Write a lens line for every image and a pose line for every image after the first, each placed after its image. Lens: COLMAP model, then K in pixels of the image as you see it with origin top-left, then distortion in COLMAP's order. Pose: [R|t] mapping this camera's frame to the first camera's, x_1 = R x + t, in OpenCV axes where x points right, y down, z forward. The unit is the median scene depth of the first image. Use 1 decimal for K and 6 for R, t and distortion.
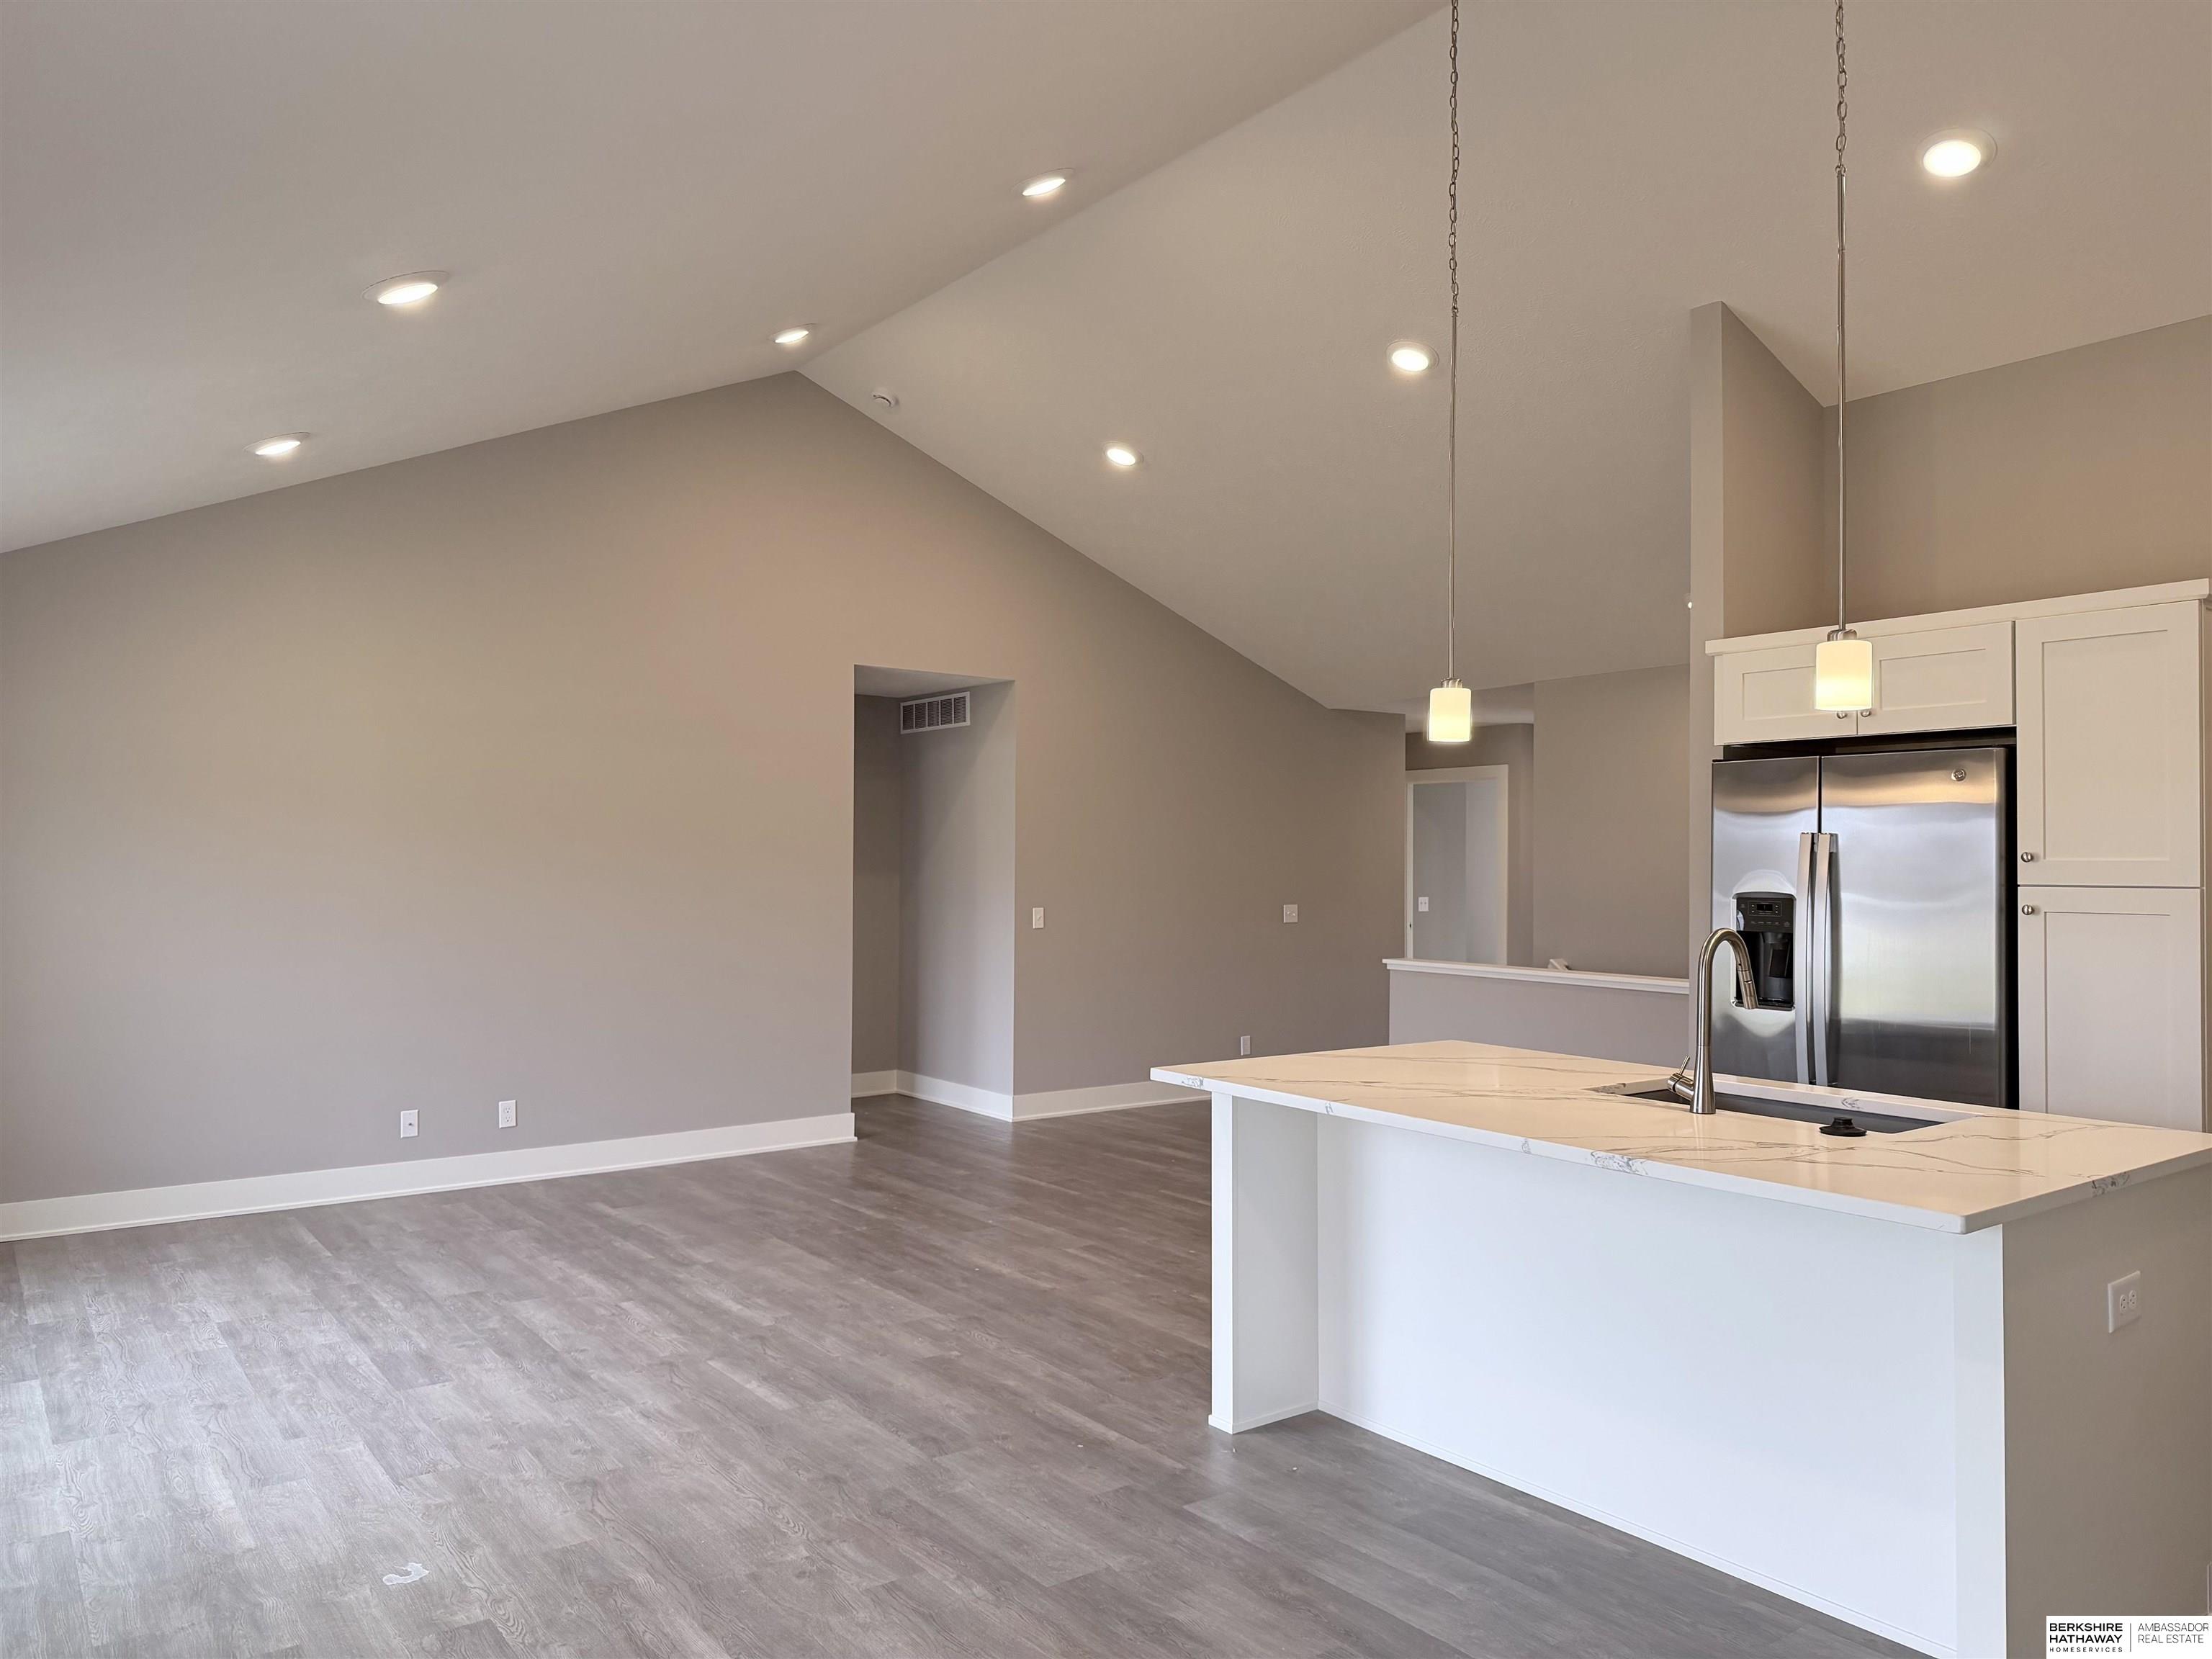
lens RADIAL K [[1544.2, 0, 1122.5], [0, 1544.2, 848.7], [0, 0, 1]] dist [0.065412, -0.076854]
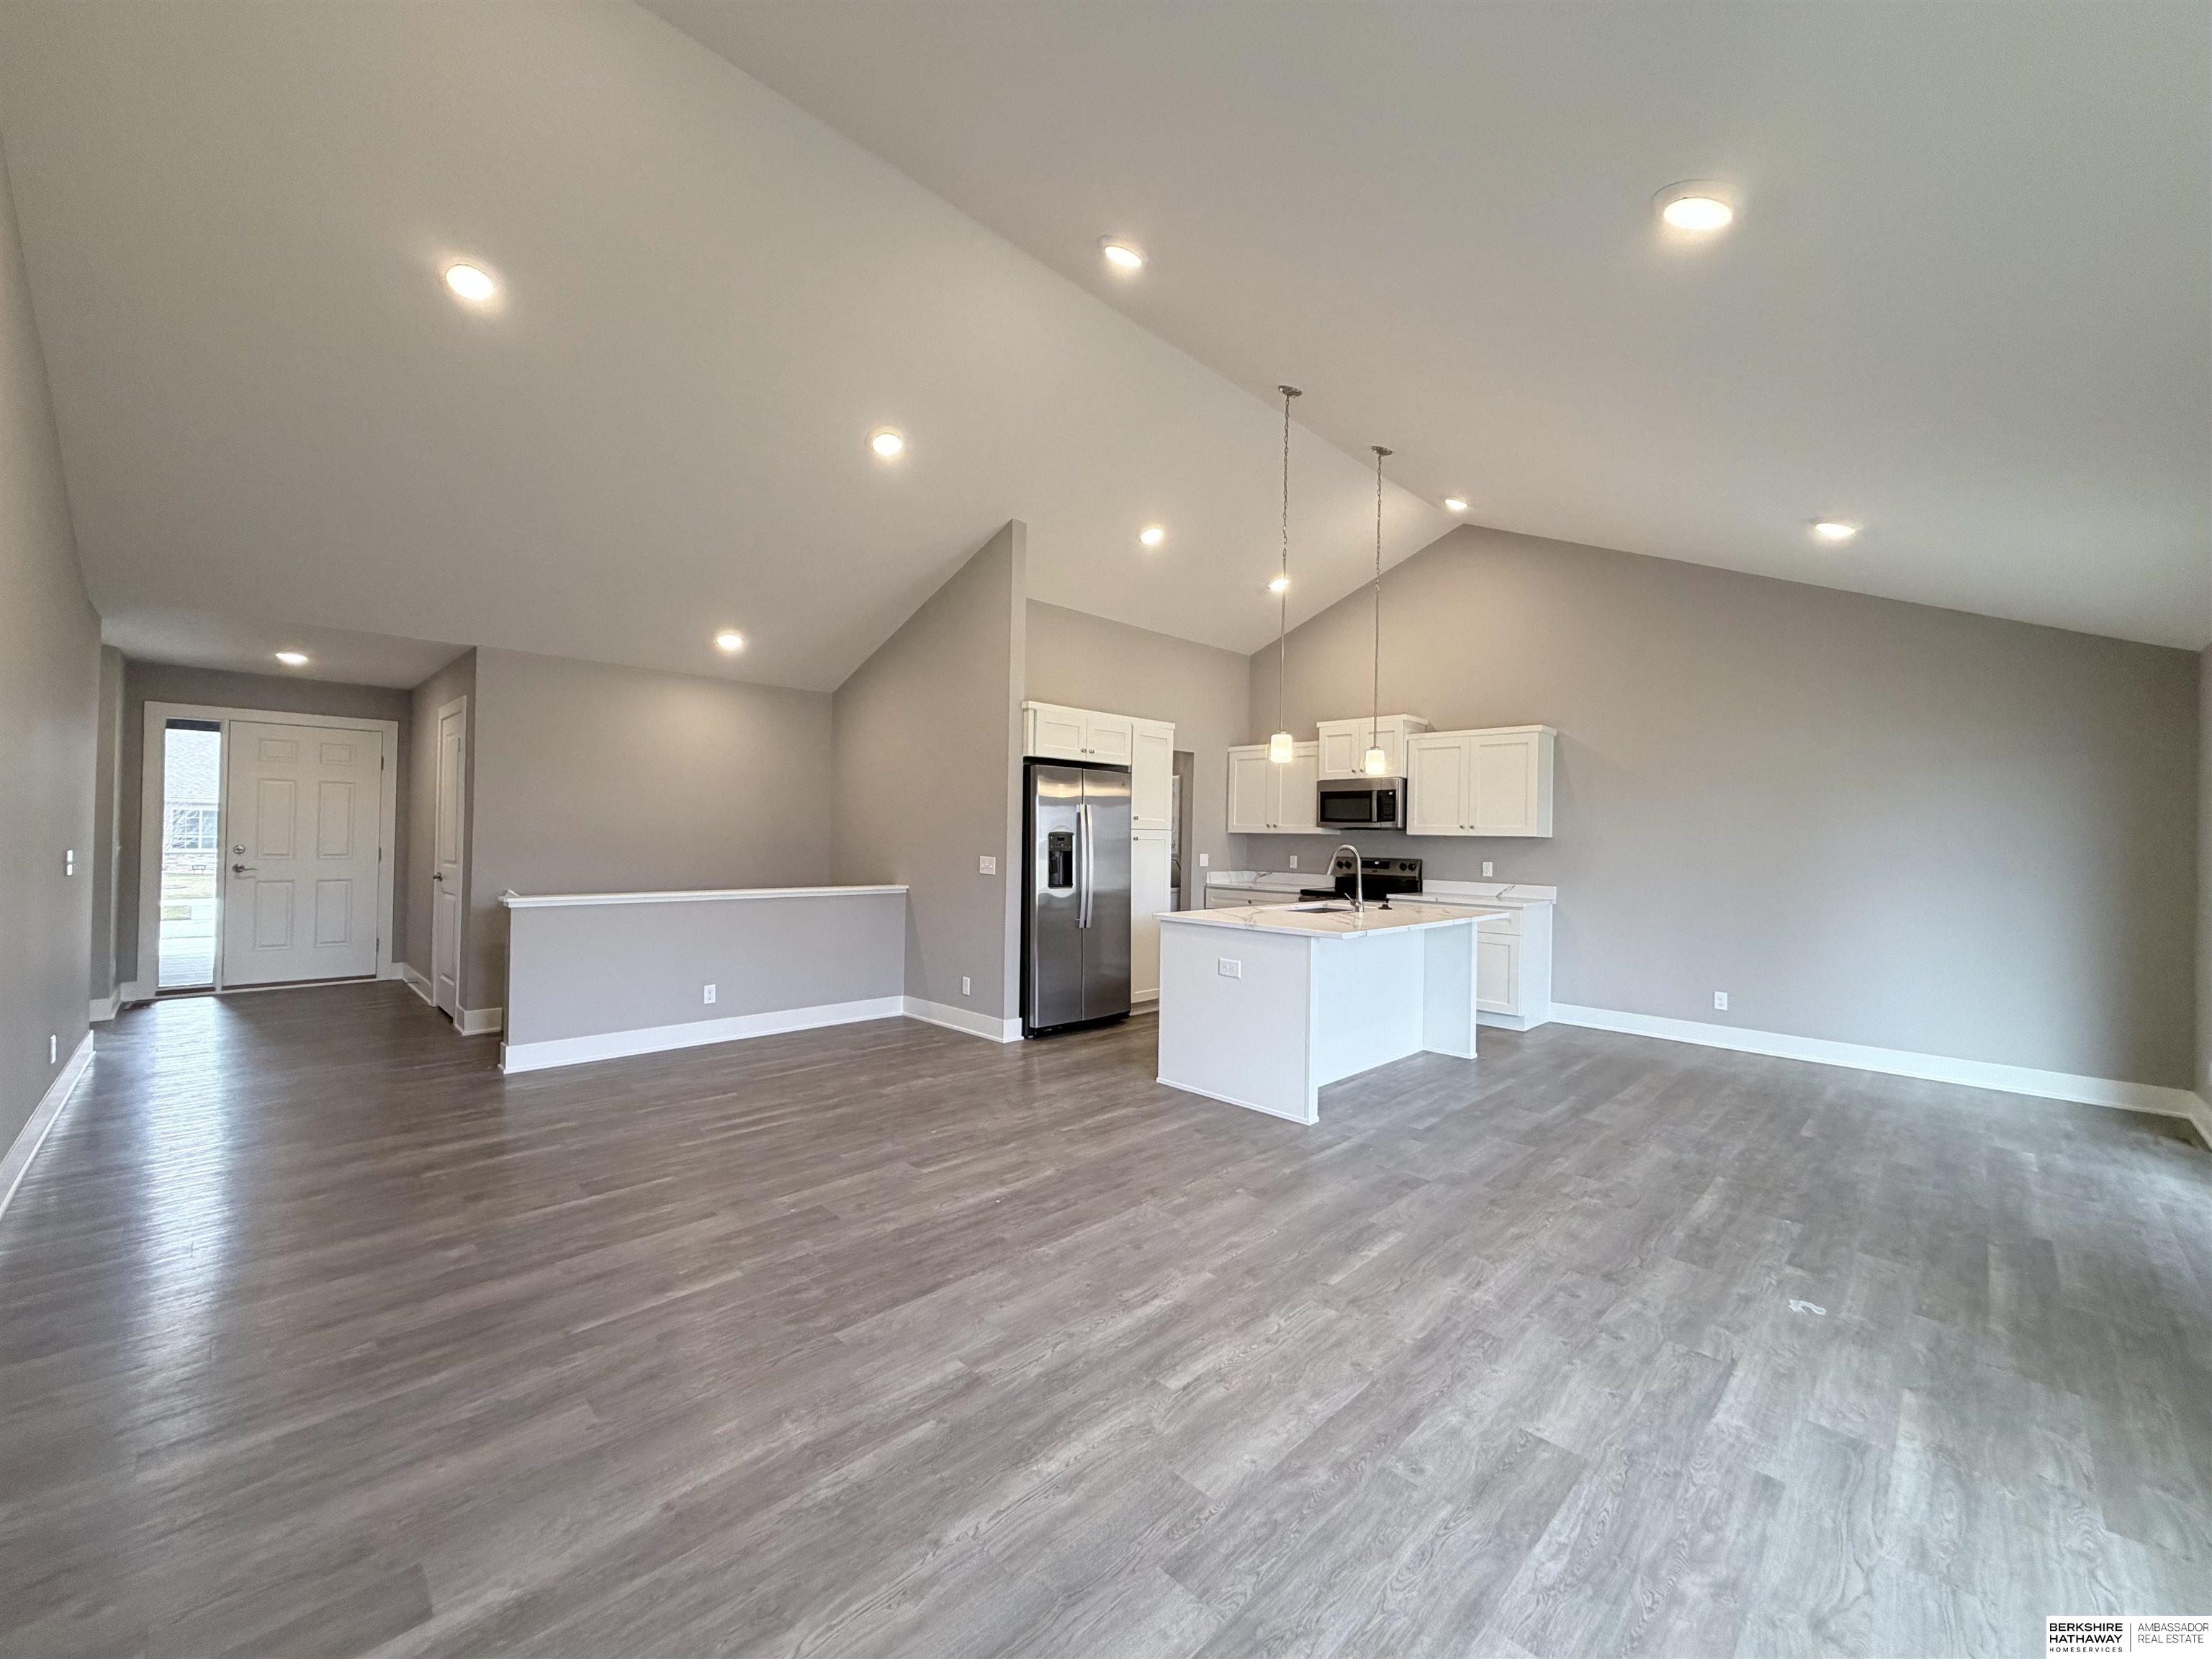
lens RADIAL K [[875.0, 0, 1094.2], [0, 875.0, 828.5], [0, 0, 1]] dist [0.002535, -0.002402]
pose [[-0.131639, 0.003600, 0.991291, -0.939754], [-0.028231, 0.999574, -0.007379, 0.039909], [-0.990896, -0.028957, -0.131481, 1.419984]]
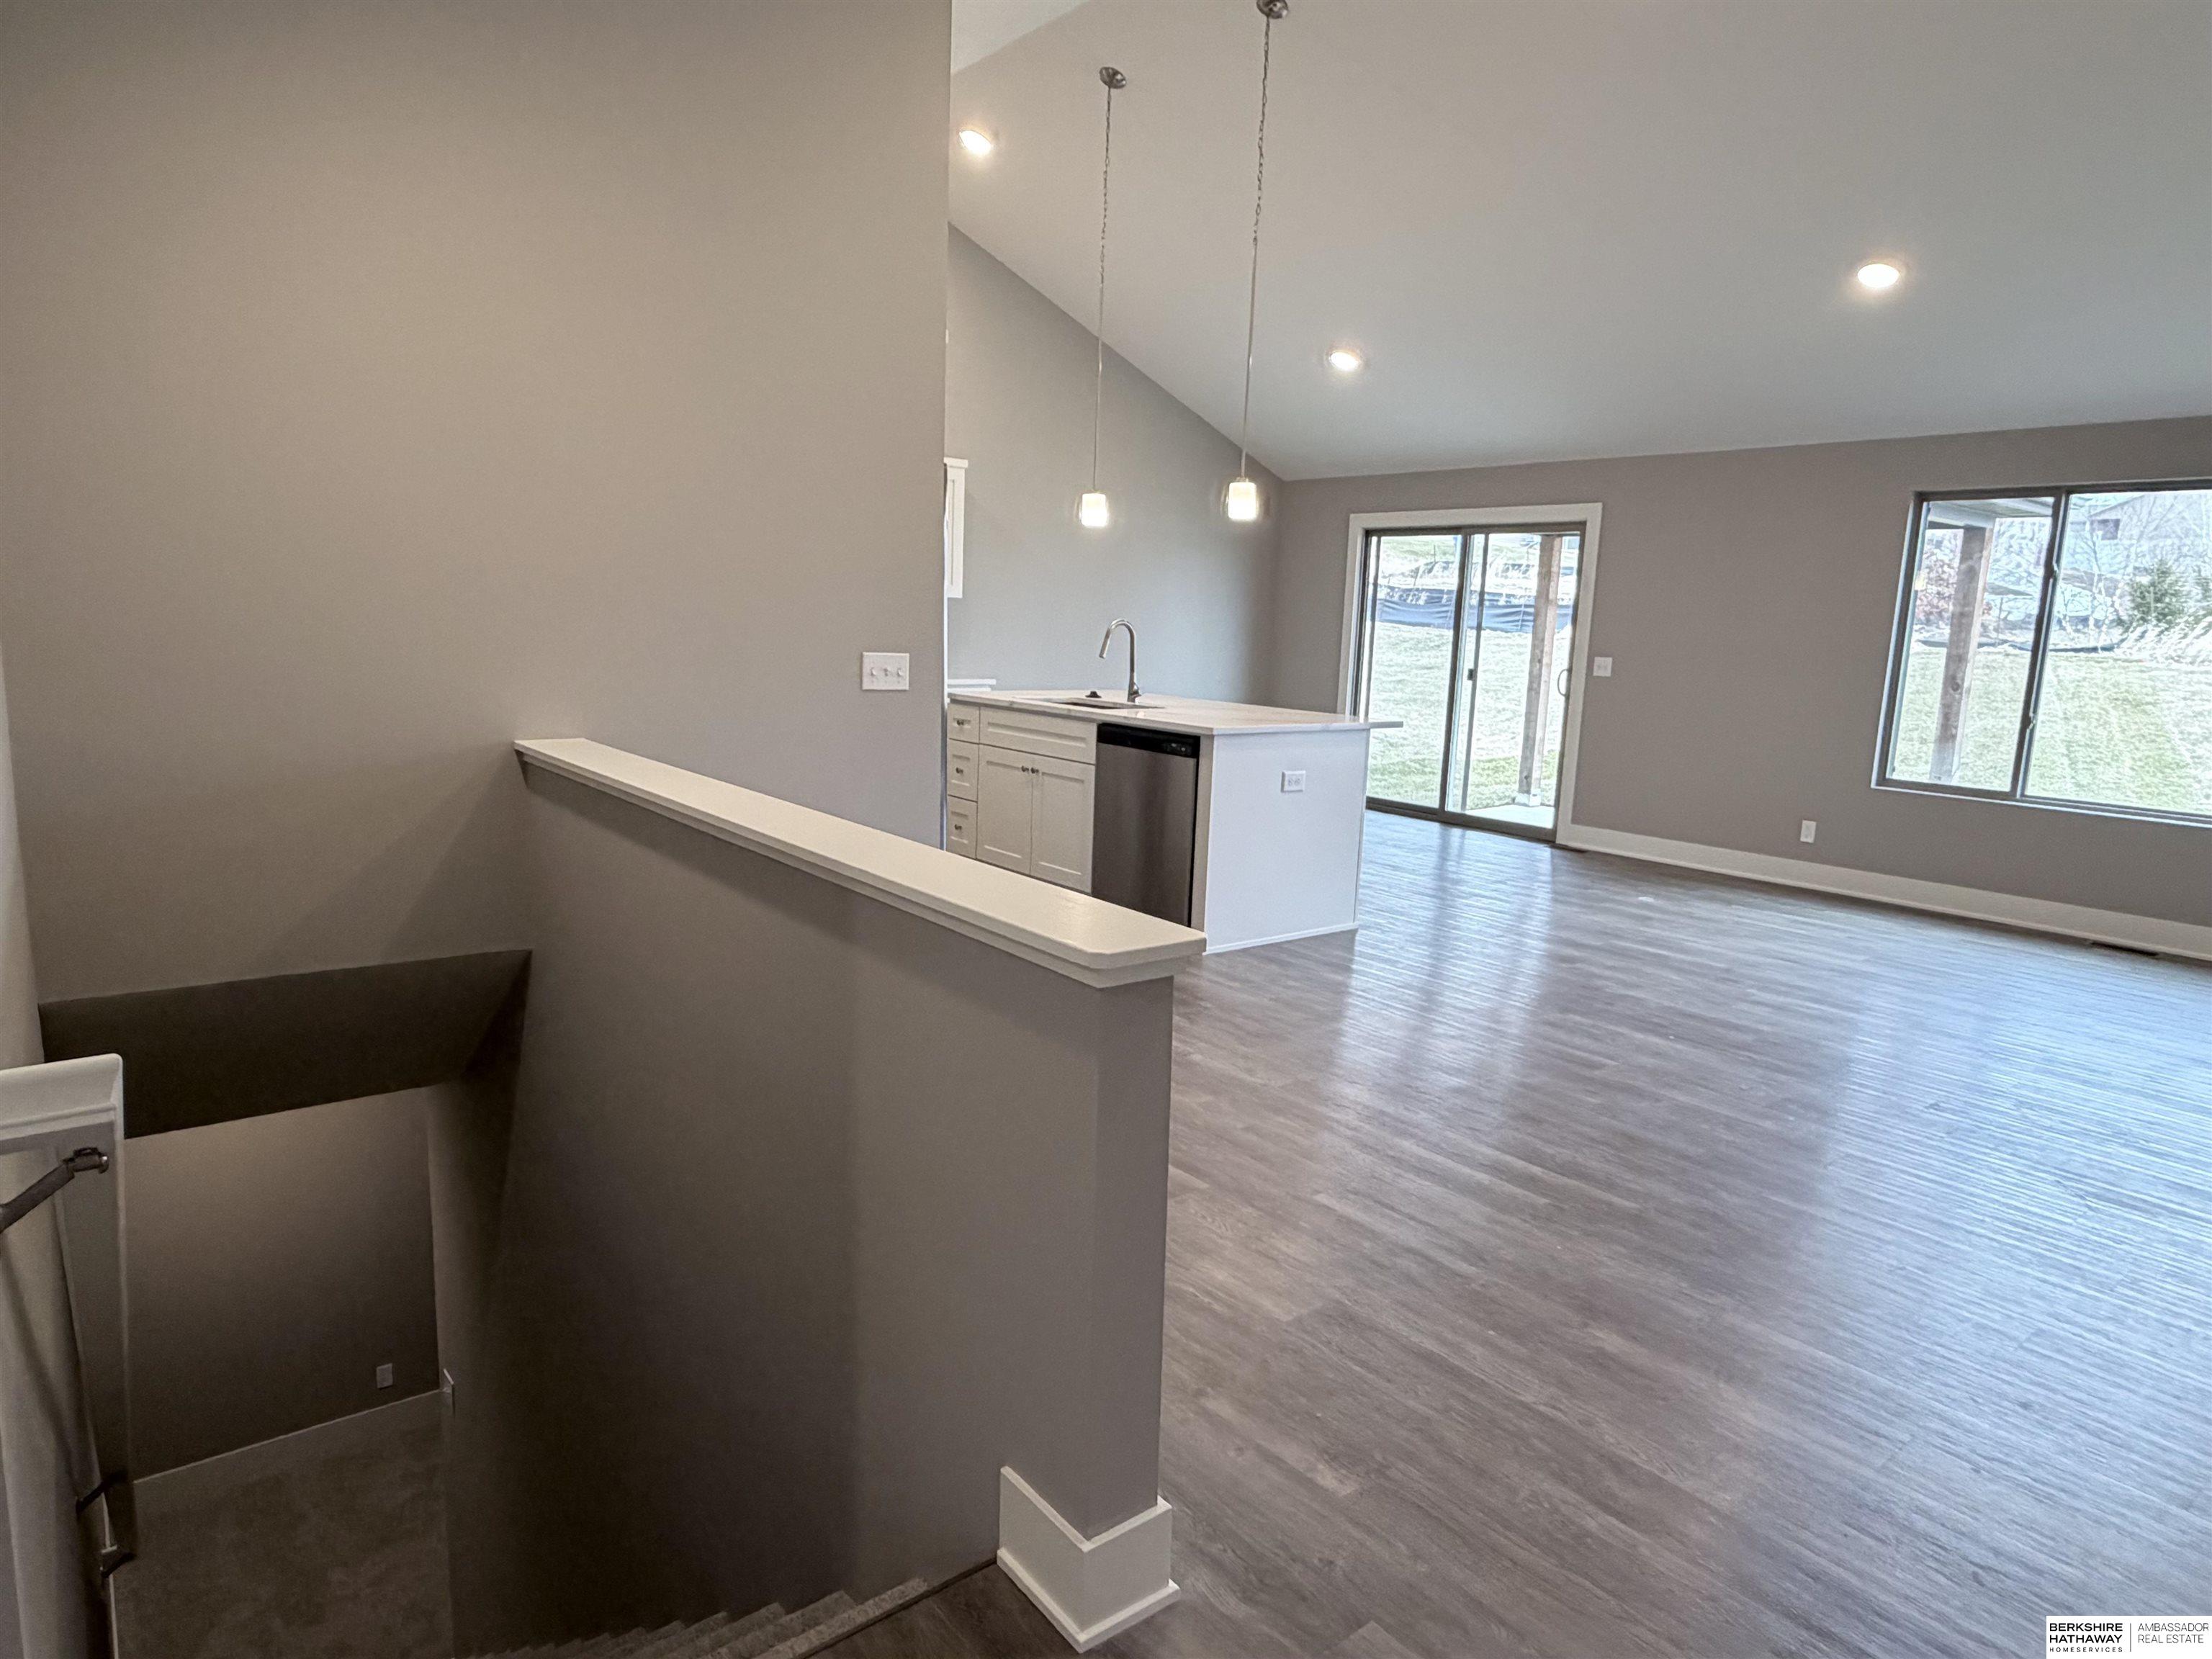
lens RADIAL K [[1319.6, 0, 1097.0], [0, 1319.6, 834.9], [0, 0, 1]] dist [0.001748, 0.001073]
pose [[-0.998797, -0.037721, -0.031324, 0.401358], [-0.042174, 0.986781, 0.156477, 0.052180], [0.025007, 0.157610, -0.987185, 2.464772]]
